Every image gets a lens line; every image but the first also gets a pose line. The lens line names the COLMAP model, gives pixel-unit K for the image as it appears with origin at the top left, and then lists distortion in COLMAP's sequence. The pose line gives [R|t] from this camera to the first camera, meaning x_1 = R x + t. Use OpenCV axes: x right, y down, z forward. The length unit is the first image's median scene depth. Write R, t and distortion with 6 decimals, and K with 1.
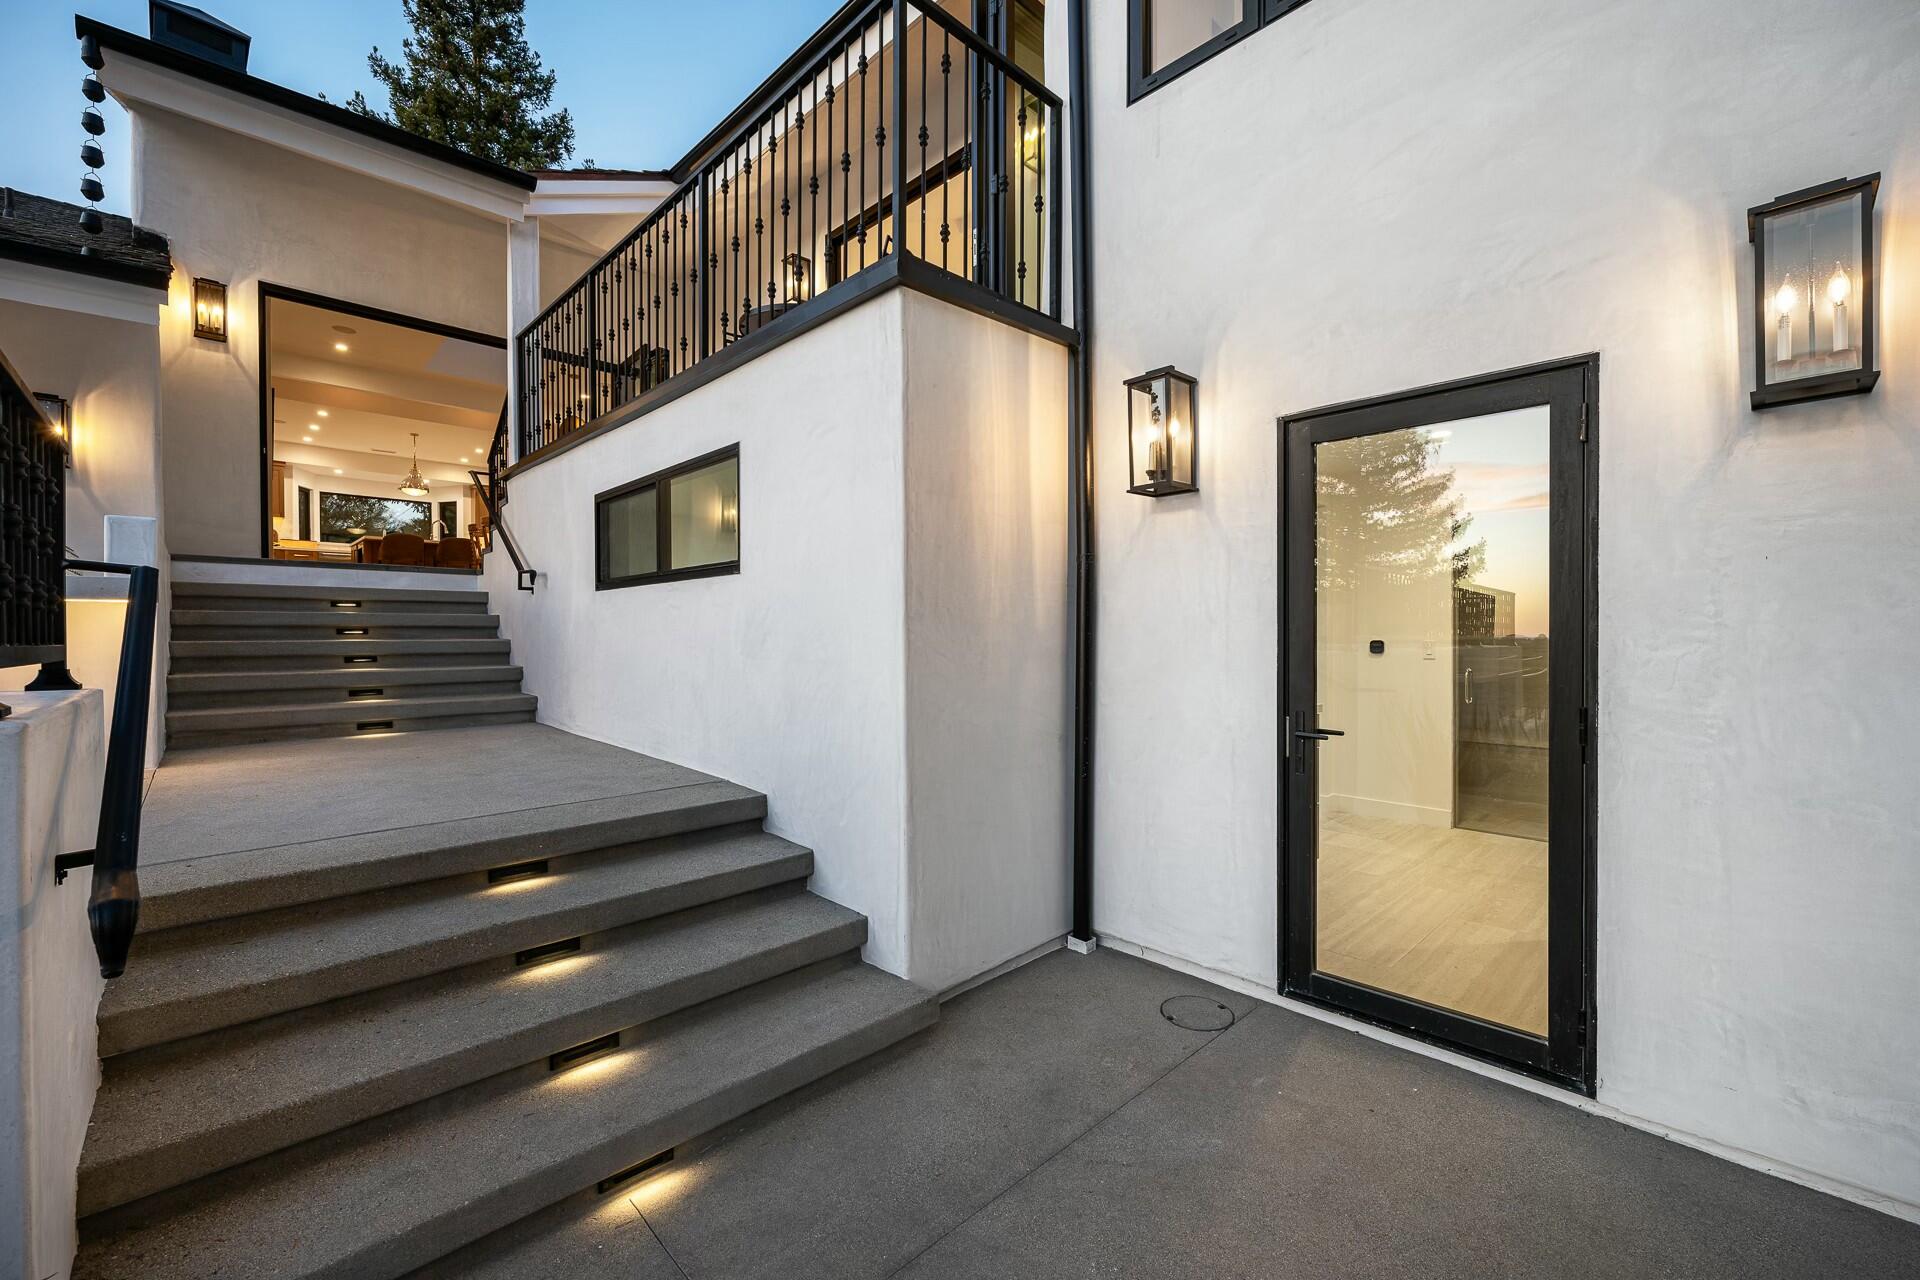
lens RADIAL K [[791.0, 0, 956.0], [0, 791.0, 638.2], [0, 0, 1]] dist [-0.000677, 0.000350]
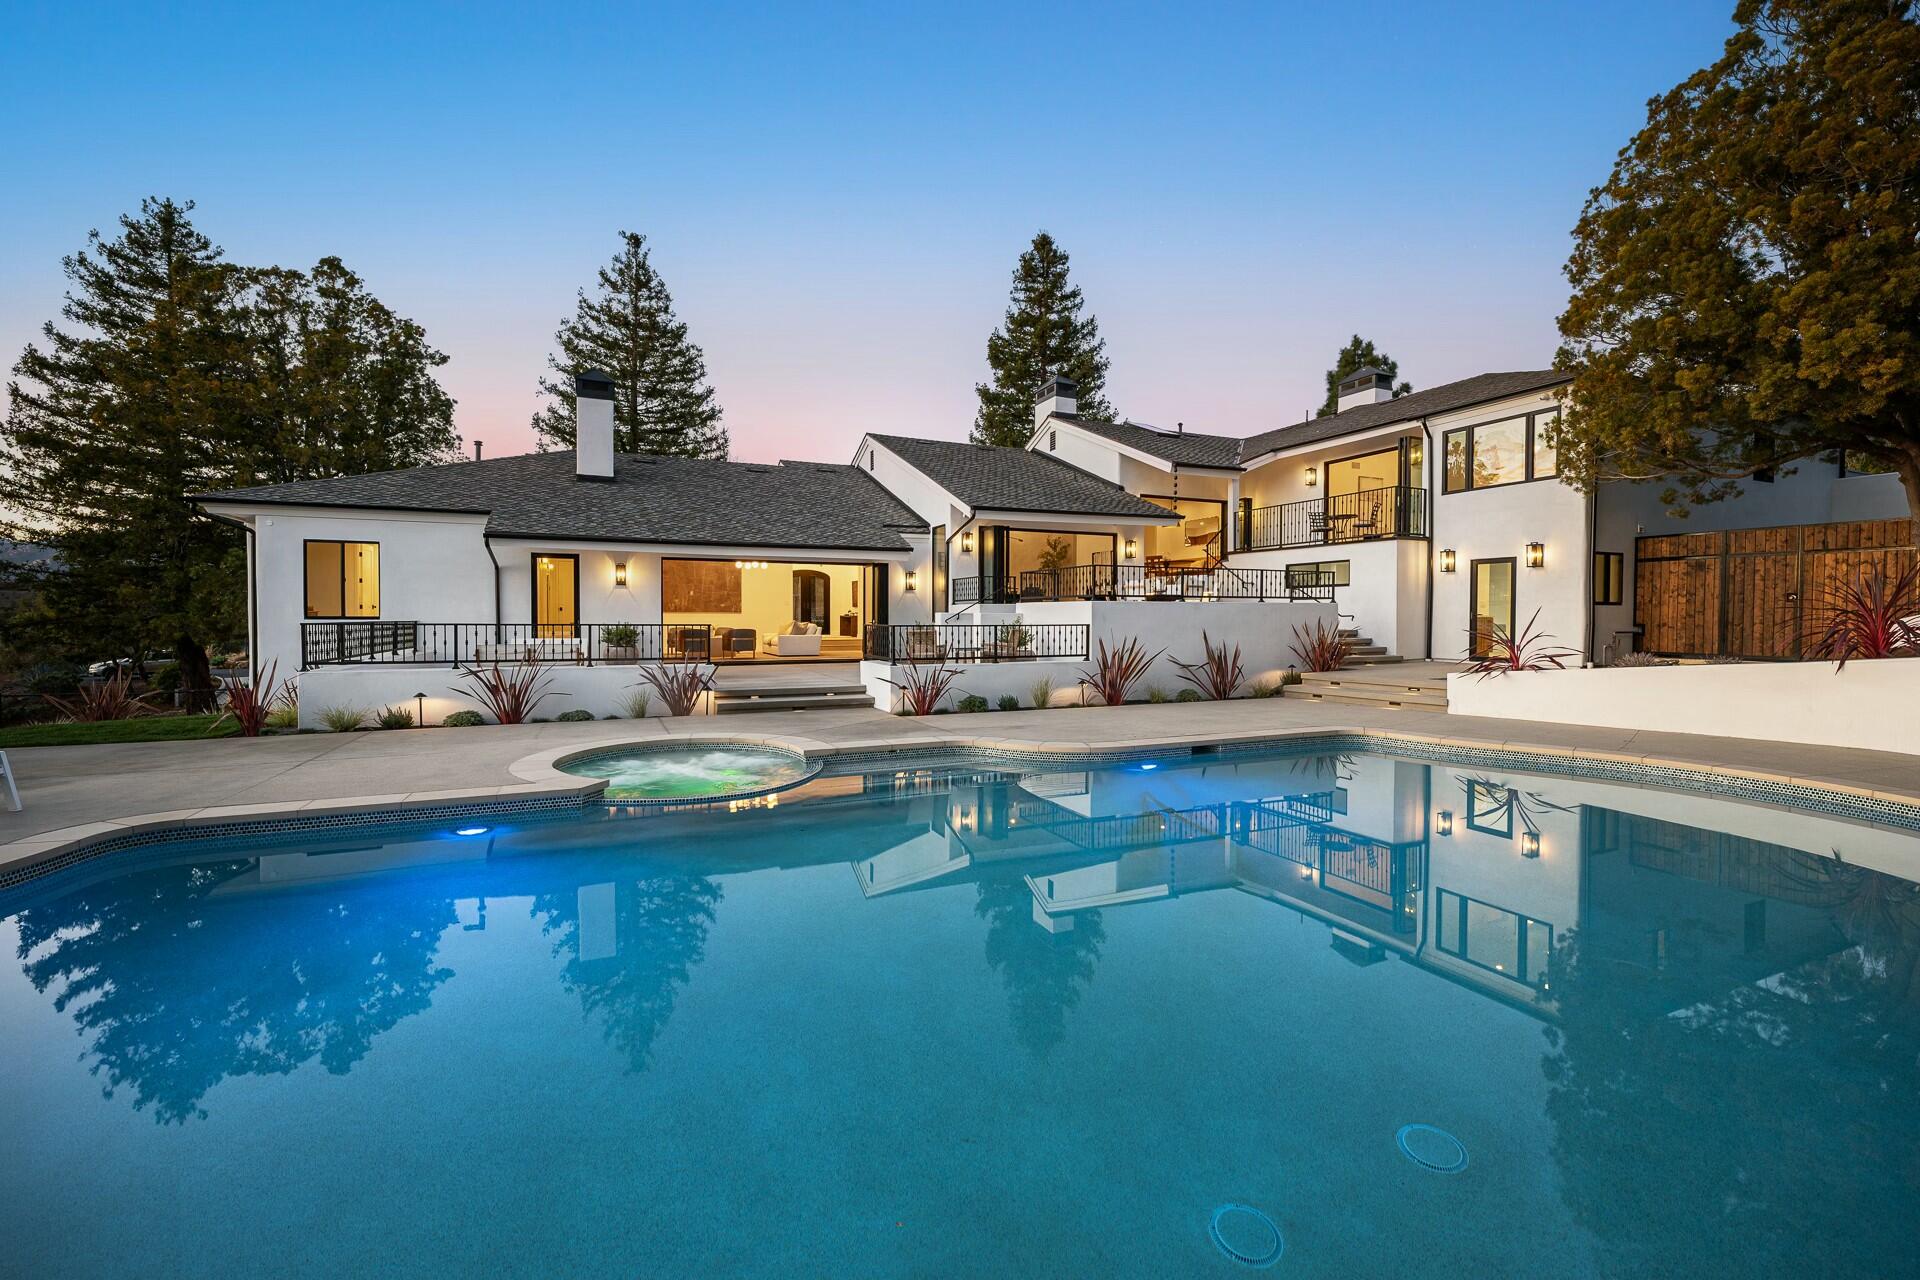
lens RADIAL K [[791.0, 0, 955.5], [0, 791.0, 633.1], [0, 0, 1]] dist [-0.000677, 0.000350]
pose [[0.929116, 0.011871, -0.369597, -0.846994], [-0.003772, 0.999737, 0.022630, 0.124184], [0.369768, -0.019632, 0.928917, -5.183164]]
